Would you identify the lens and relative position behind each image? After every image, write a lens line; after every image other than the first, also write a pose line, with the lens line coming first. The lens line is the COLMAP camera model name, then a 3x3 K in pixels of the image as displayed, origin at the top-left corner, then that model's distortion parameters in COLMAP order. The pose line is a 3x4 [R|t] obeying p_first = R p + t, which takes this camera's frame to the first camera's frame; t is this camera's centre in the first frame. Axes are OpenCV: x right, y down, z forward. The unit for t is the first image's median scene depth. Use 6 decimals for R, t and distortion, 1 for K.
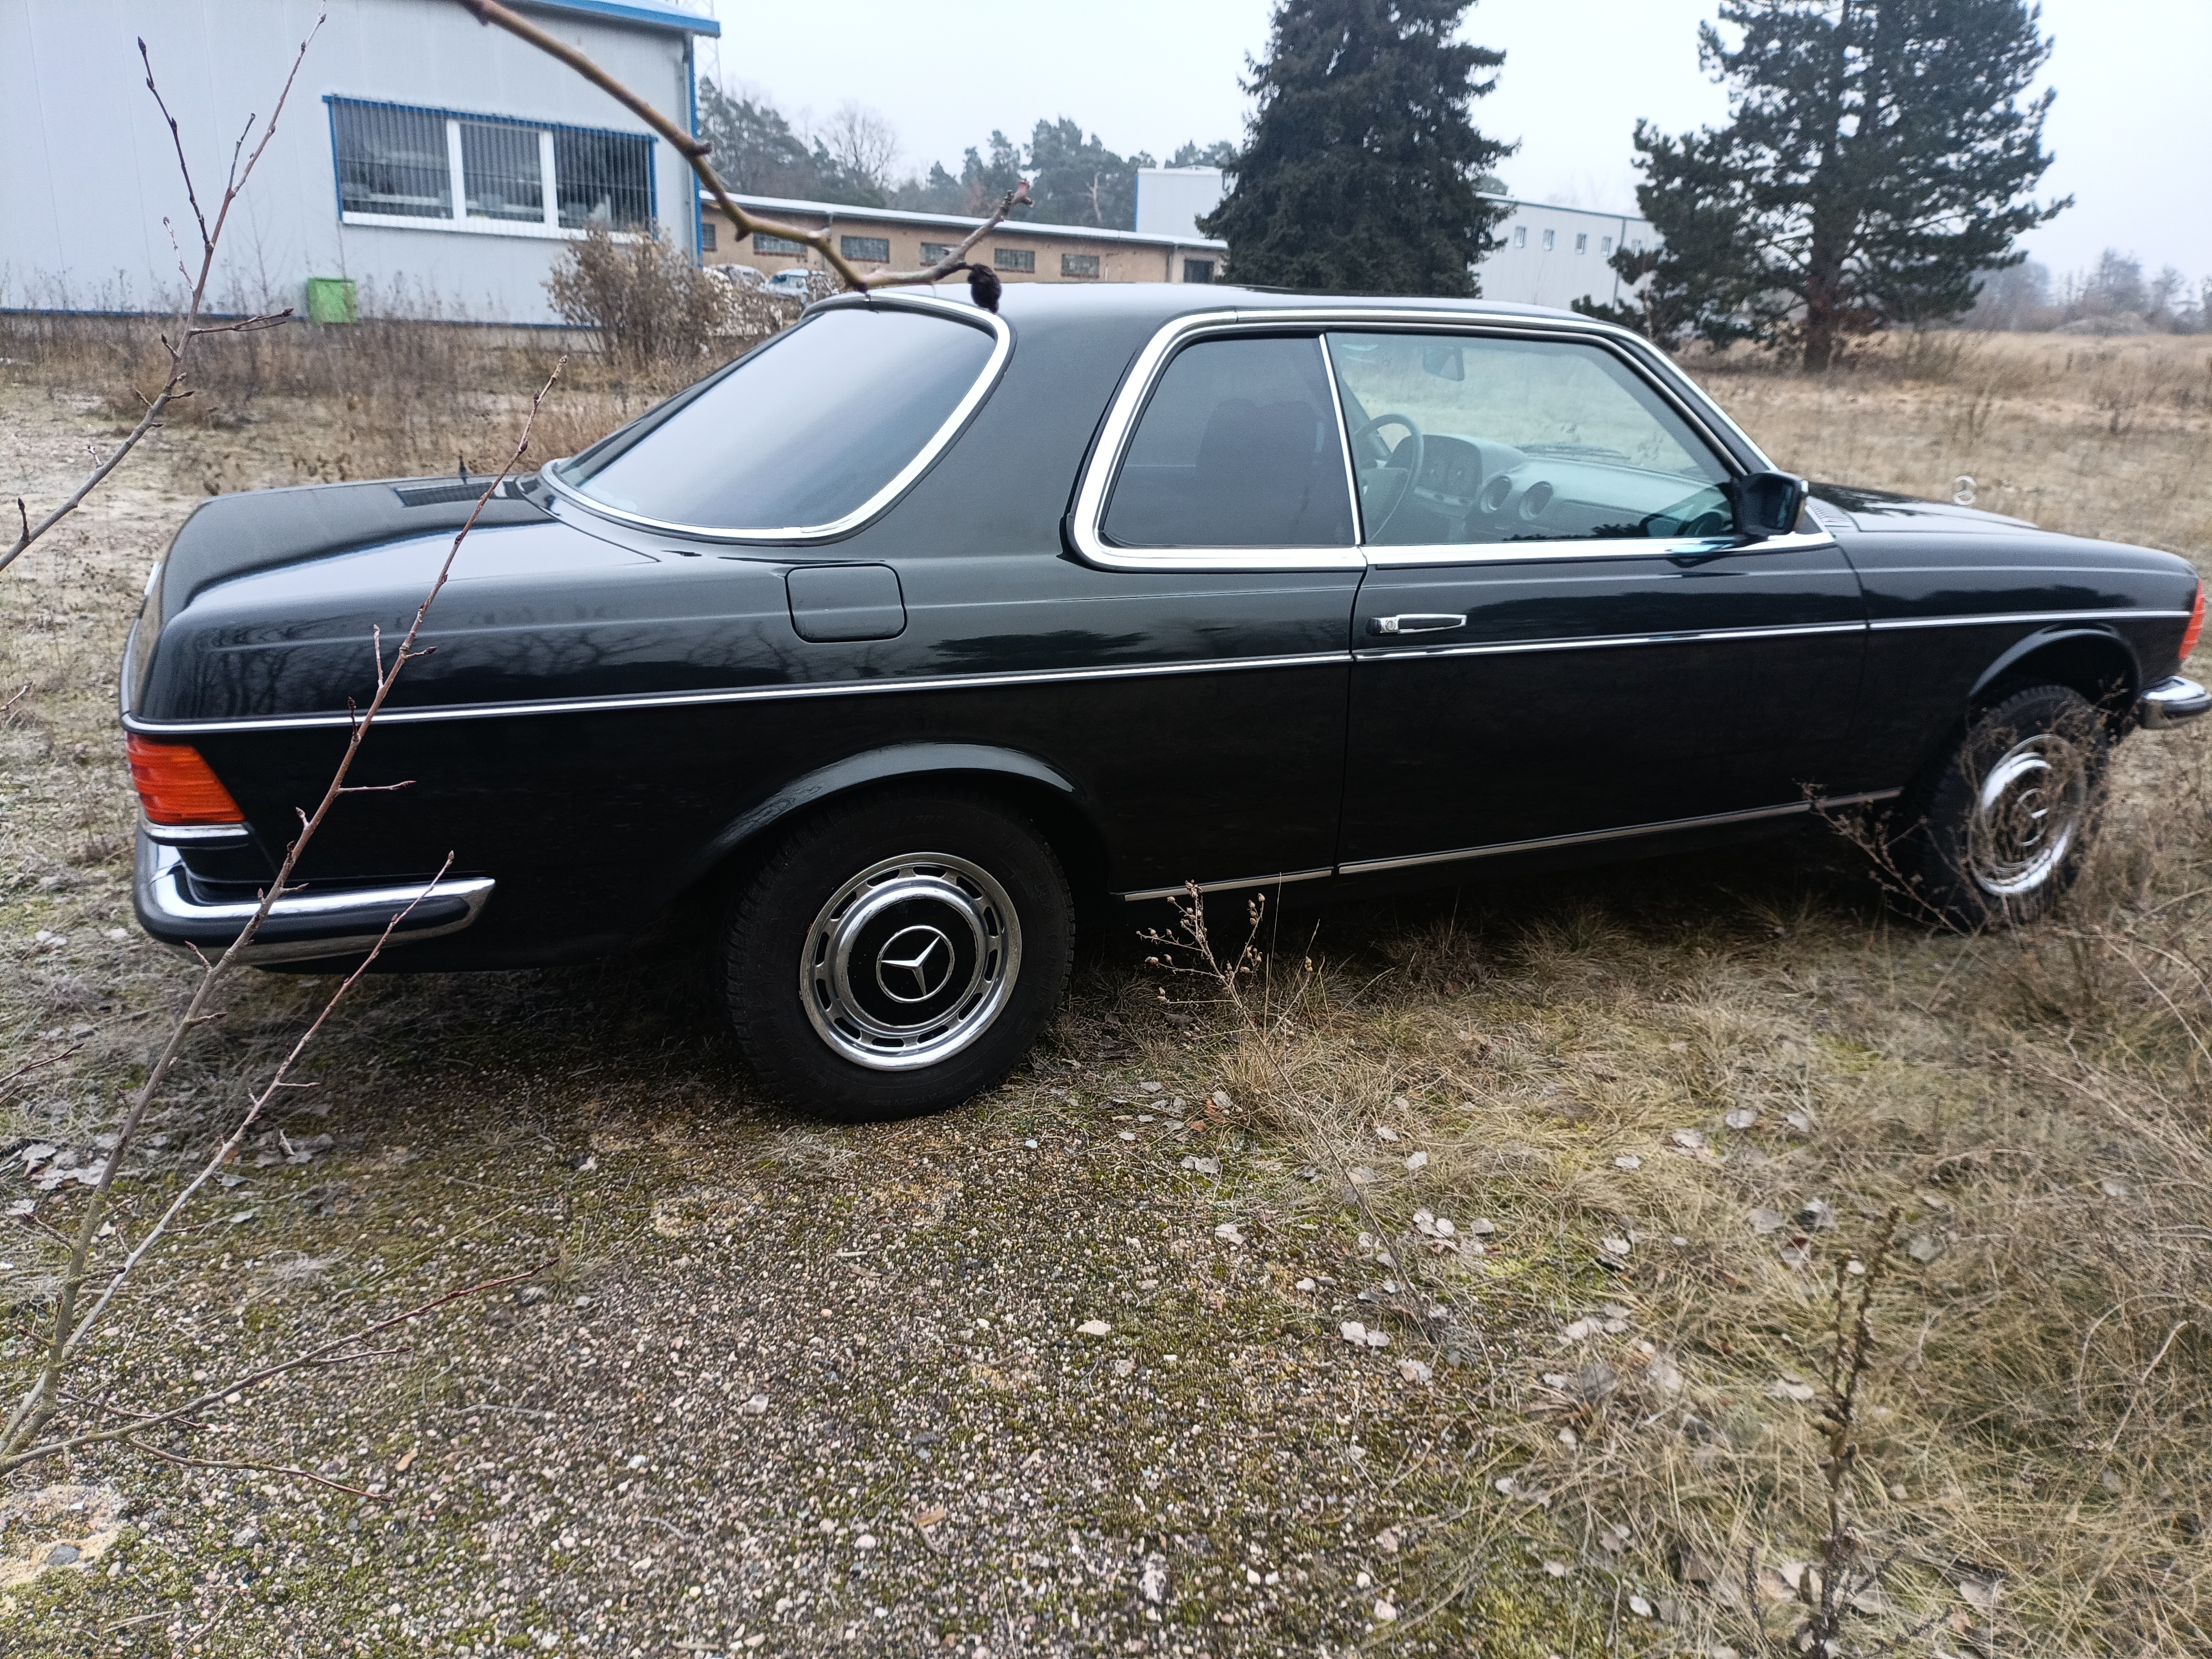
lens RADIAL K [[1666.8, 0, 1106.0], [0, 1666.8, 829.5], [0, 0, 1]] dist [0.066263, -0.082566]
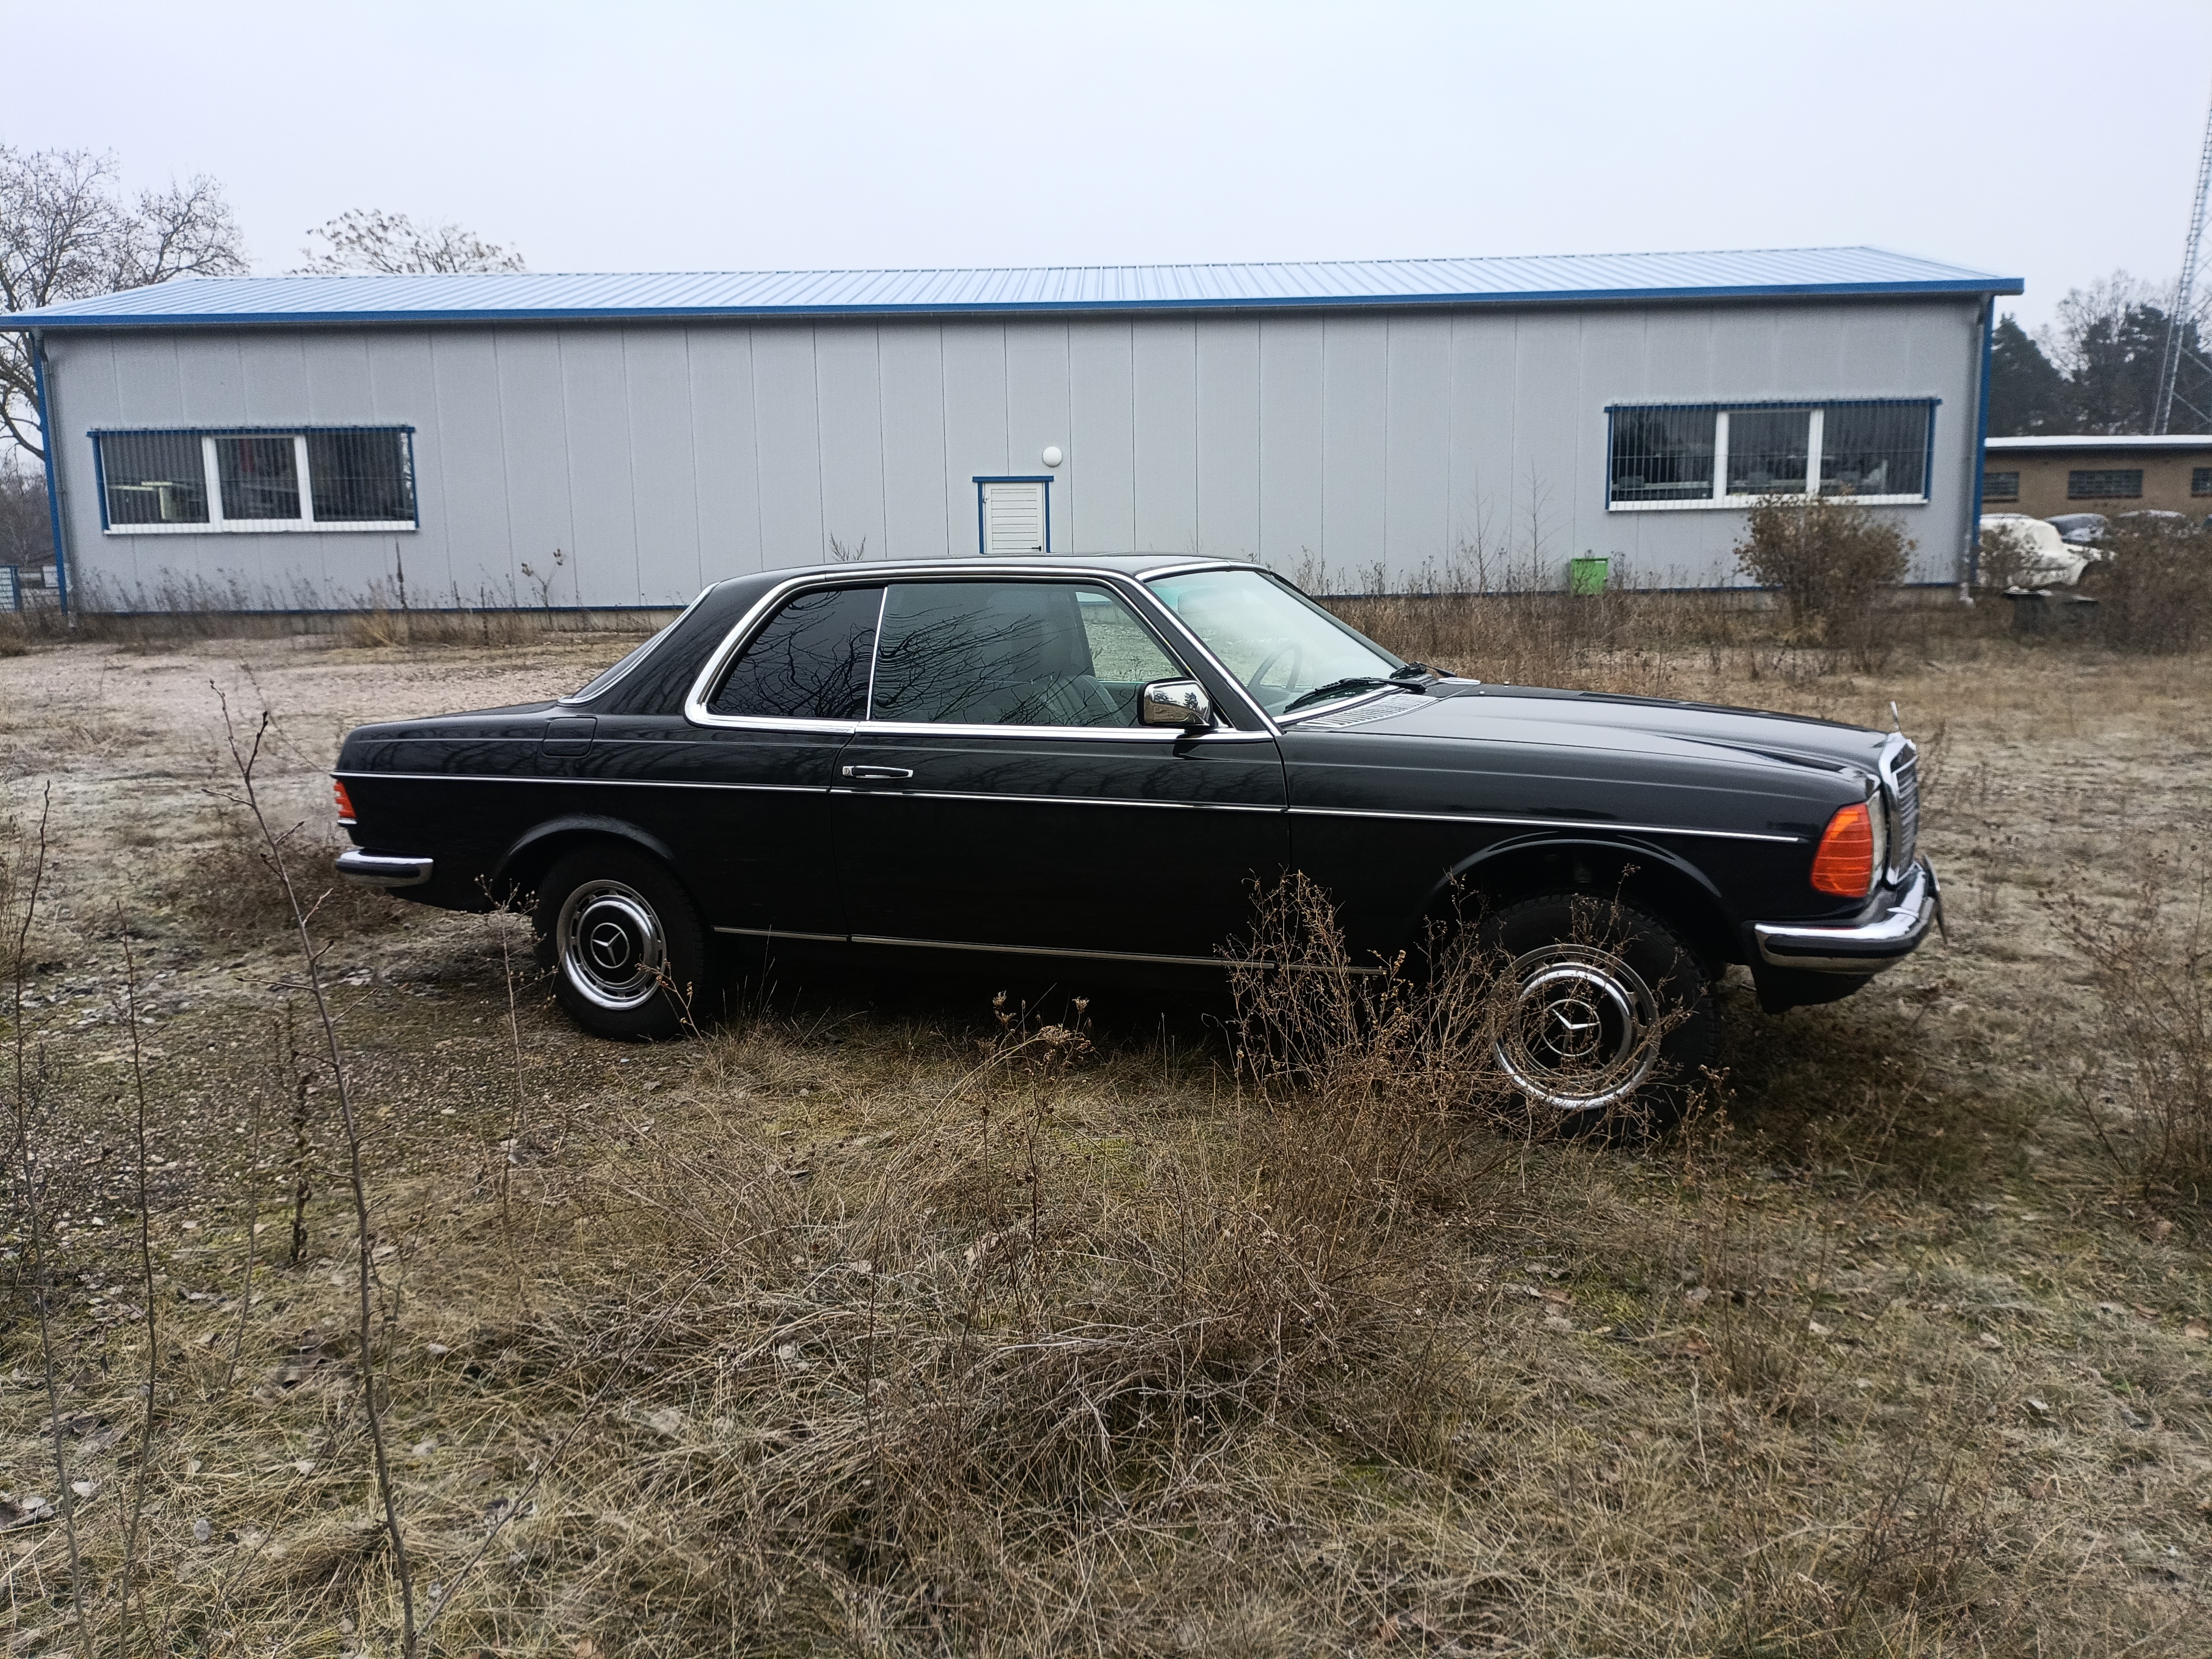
lens RADIAL K [[1720.4, 0, 1106.0], [0, 1720.4, 829.5], [0, 0, 1]] dist [-0.005619, -0.008231]
pose [[0.649931, 0.060097, -0.757613, 0.225005], [-0.176455, 0.981560, -0.073514, 0.000184], [0.739225, 0.181463, 0.648551, 0.027300]]
